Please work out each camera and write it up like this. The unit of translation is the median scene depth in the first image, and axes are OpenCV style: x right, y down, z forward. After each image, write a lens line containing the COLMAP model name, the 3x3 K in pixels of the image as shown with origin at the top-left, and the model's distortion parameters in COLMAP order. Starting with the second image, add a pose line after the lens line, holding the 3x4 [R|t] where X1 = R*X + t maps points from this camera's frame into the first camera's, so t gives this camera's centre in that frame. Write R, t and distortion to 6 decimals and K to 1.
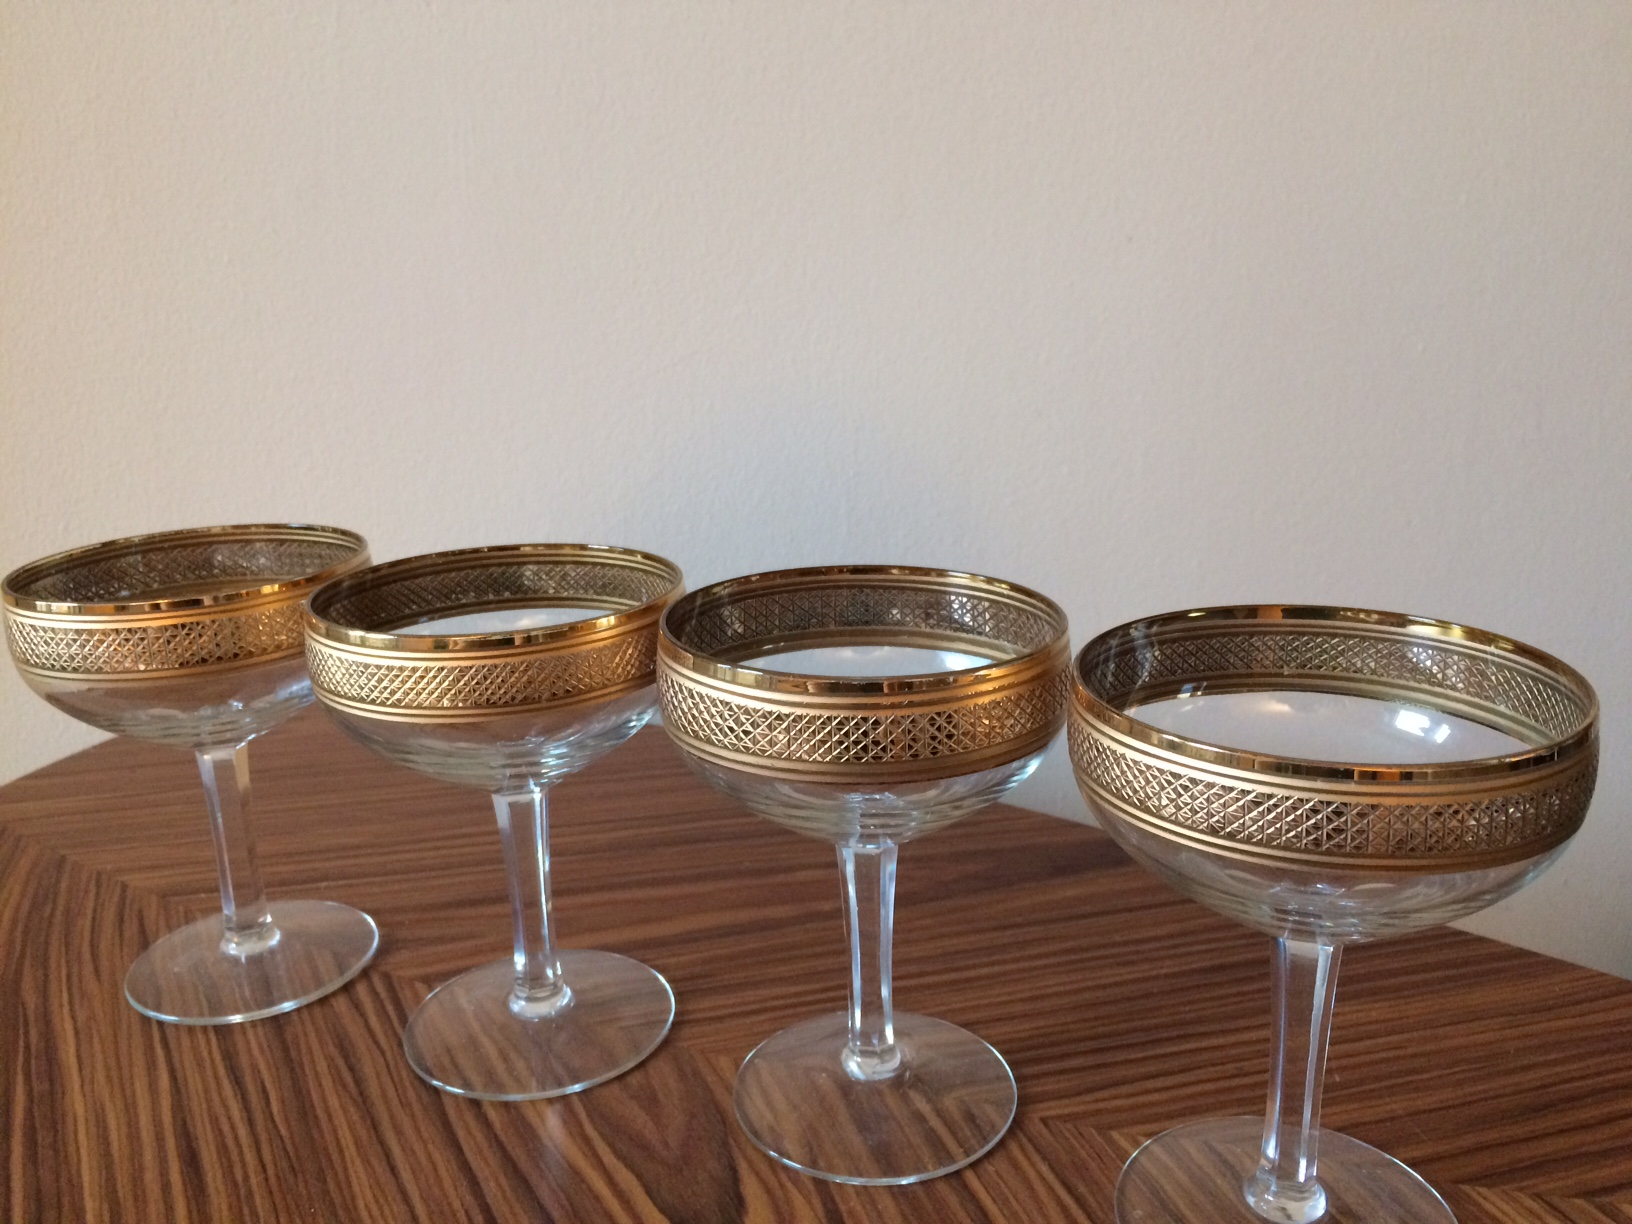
lens RADIAL K [[1438.7, 0, 822.7], [0, 1438.7, 632.1], [0, 0, 1]] dist [0.065634, -0.140245]
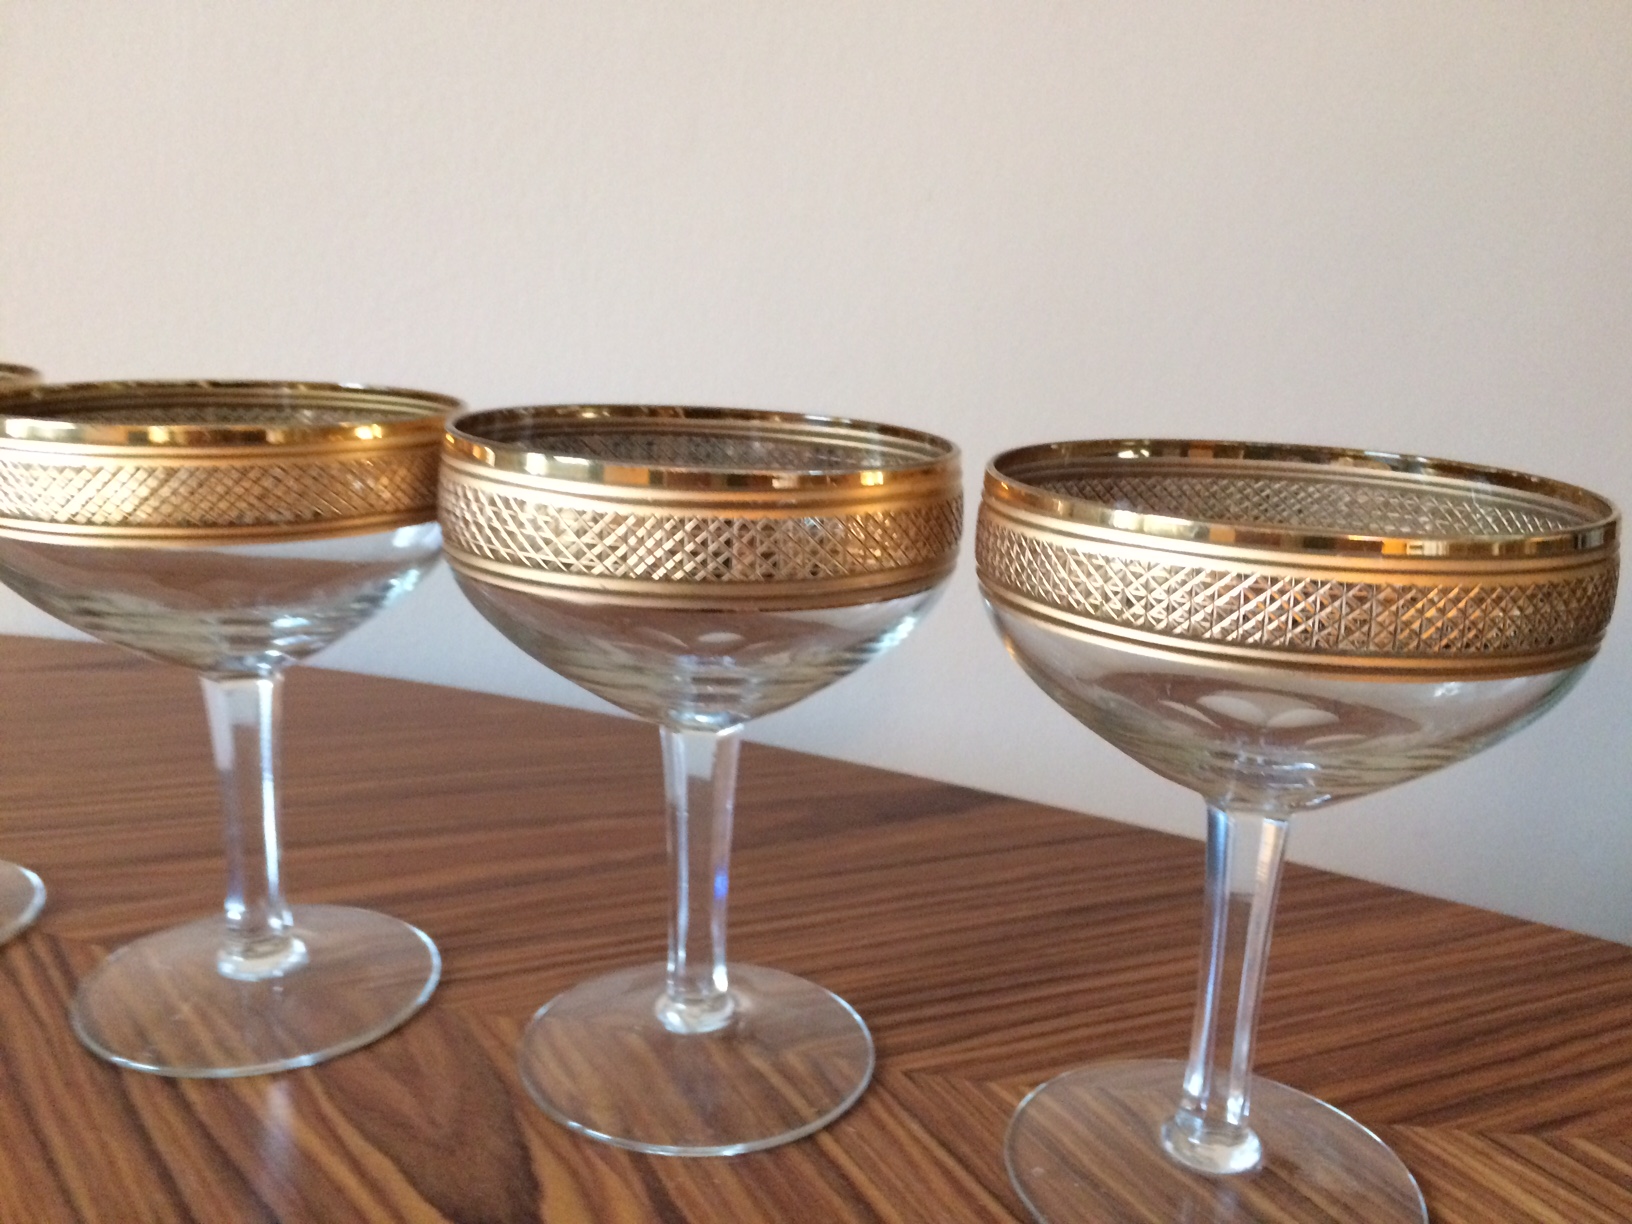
lens RADIAL K [[1438.7, 0, 822.7], [0, 1438.7, 632.1], [0, 0, 1]] dist [0.065634, -0.140245]
pose [[0.983537, 0.021500, 0.179423, -0.046262], [-0.014255, 0.999034, -0.041570, 0.119899], [-0.180144, 0.038328, 0.982893, 0.190060]]
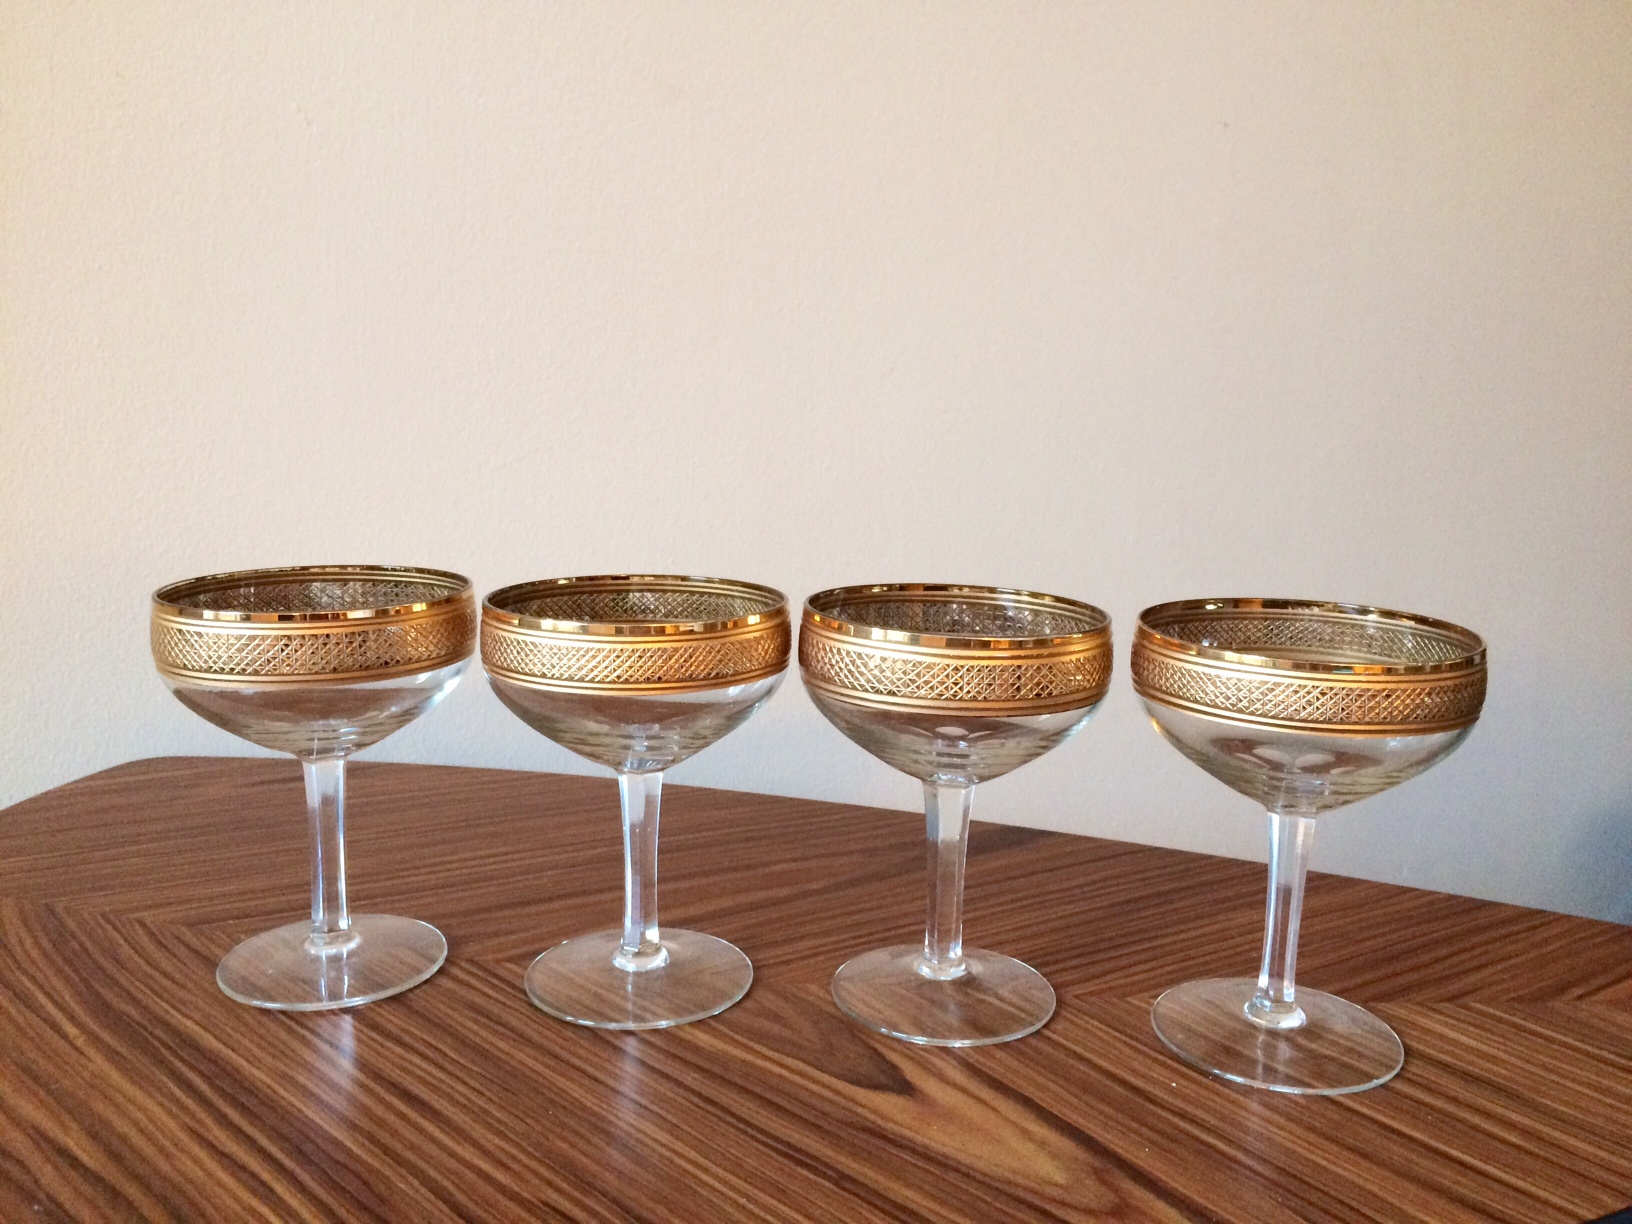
lens RADIAL K [[1438.7, 0, 822.7], [0, 1438.7, 632.1], [0, 0, 1]] dist [0.065634, -0.140245]
pose [[0.951657, -0.010223, 0.306994, -0.458769], [0.040816, 0.994792, -0.093398, 0.119028], [-0.304440, 0.101413, 0.947117, -0.203746]]
